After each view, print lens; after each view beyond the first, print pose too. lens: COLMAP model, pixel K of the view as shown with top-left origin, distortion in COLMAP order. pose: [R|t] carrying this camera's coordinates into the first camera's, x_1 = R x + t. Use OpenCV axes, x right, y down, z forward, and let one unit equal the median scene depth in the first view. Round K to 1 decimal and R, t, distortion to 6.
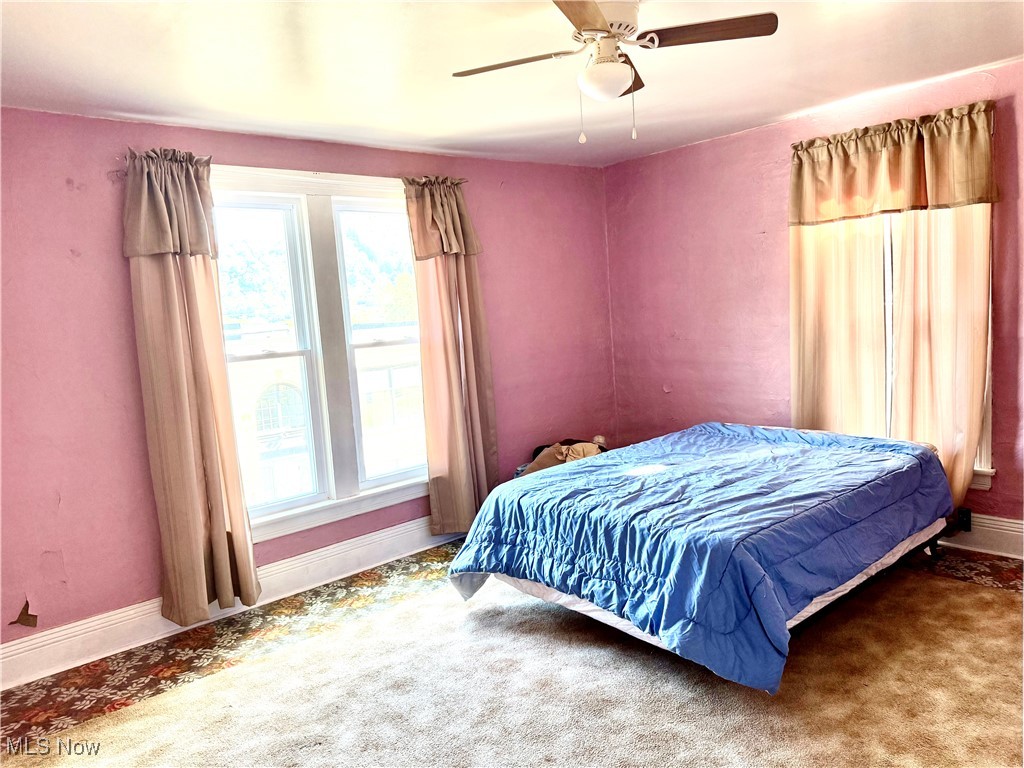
lens RADIAL K [[744.2, 0, 507.7], [0, 744.2, 384.6], [0, 0, 1]] dist [0.078201, -0.086395]
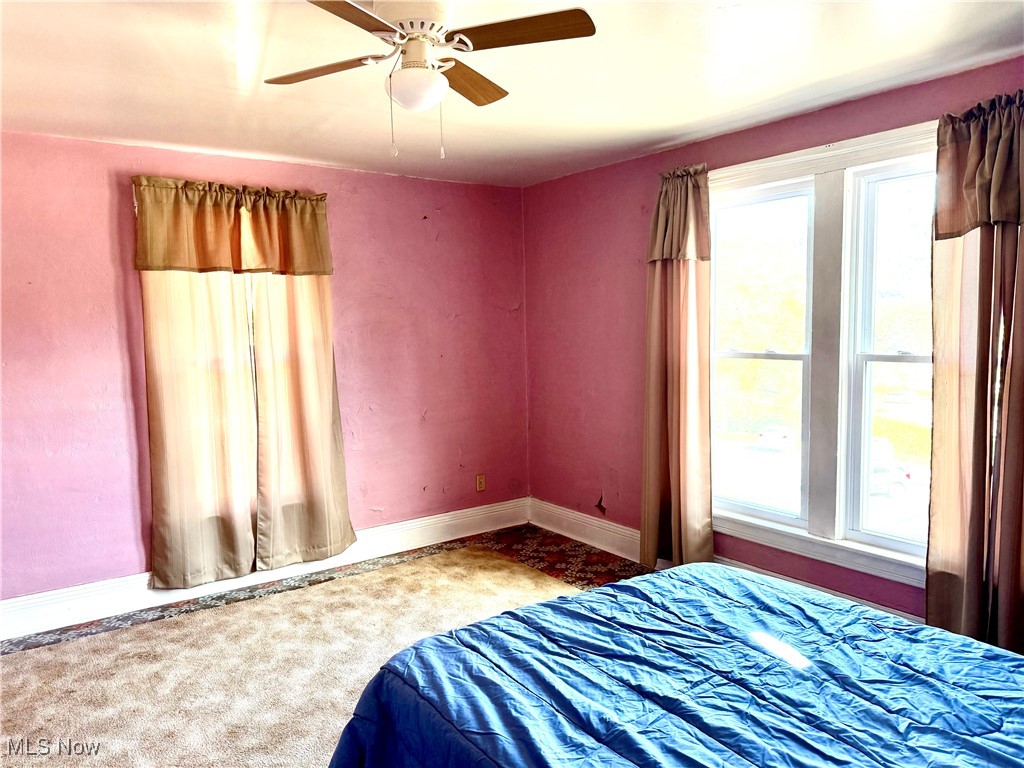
lens RADIAL K [[744.2, 0, 507.7], [0, 744.2, 384.6], [0, 0, 1]] dist [0.078201, -0.086395]
pose [[-0.130205, 0.161334, -0.978273, 0.813726], [-0.068284, 0.982870, 0.171181, -0.176016], [0.989133, 0.089089, -0.116958, 0.966112]]
